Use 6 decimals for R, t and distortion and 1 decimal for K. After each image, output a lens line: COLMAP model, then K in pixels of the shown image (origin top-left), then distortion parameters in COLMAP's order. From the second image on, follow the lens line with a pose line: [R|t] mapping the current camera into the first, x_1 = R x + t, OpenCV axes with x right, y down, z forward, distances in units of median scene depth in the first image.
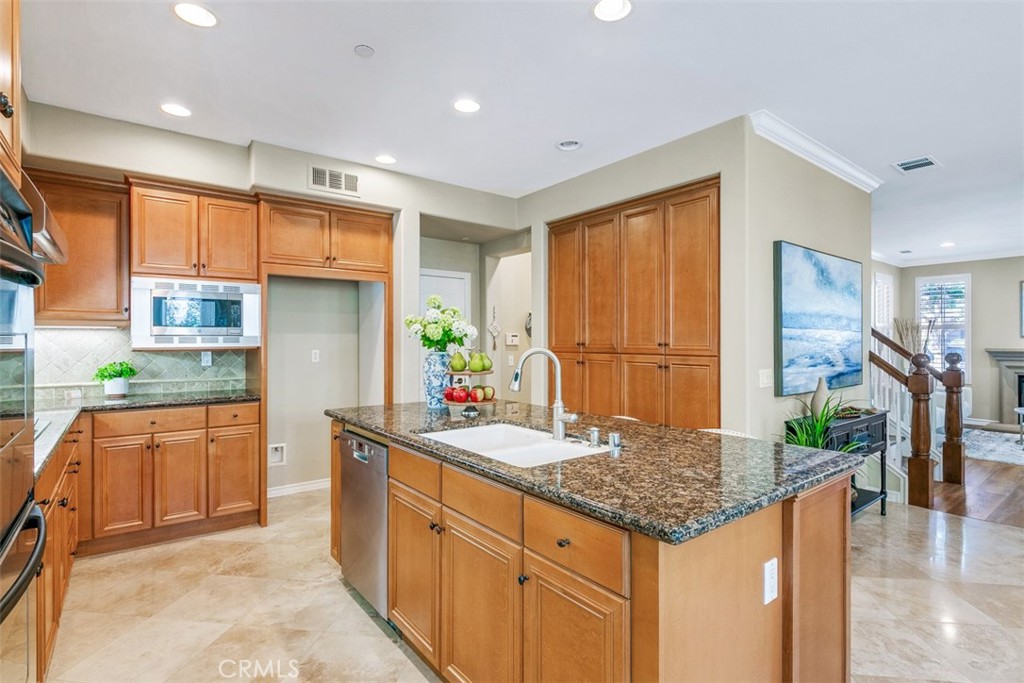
lens RADIAL K [[497.8, 0, 512.0], [0, 497.8, 341.5], [0, 0, 1]] dist [-0.000641, -0.000300]
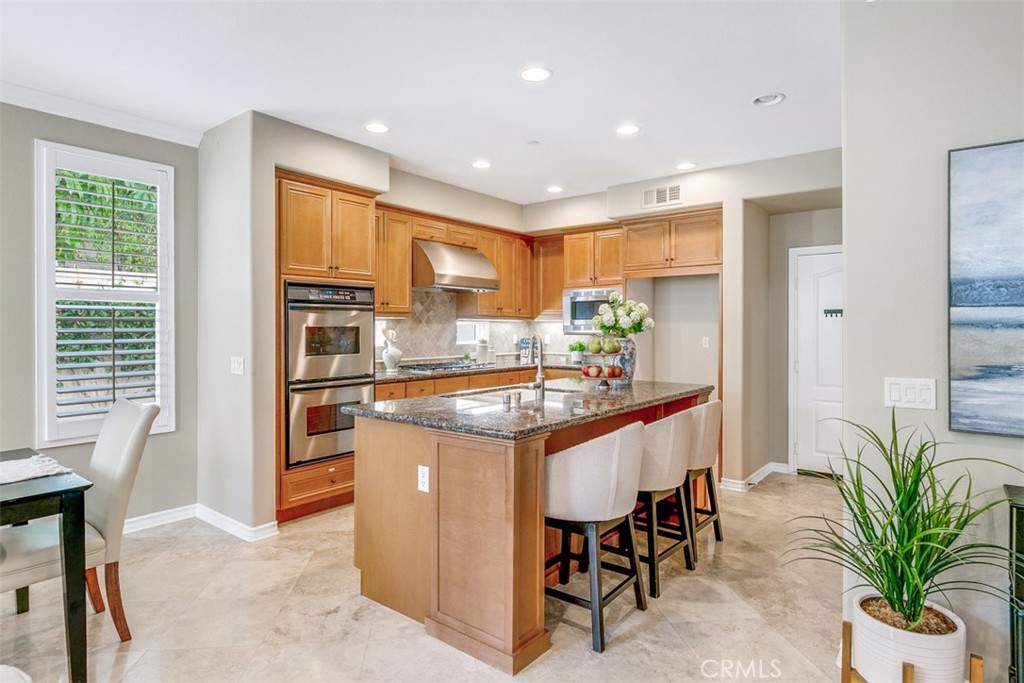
lens RADIAL K [[558.6, 0, 512.0], [0, 558.6, 341.5], [0, 0, 1]] dist [0.001168, 0.000140]
pose [[0.248415, 0.024337, -0.968348, 0.880712], [-0.004309, 0.999702, 0.024020, -0.001774], [0.968644, -0.001794, 0.248446, 0.316289]]
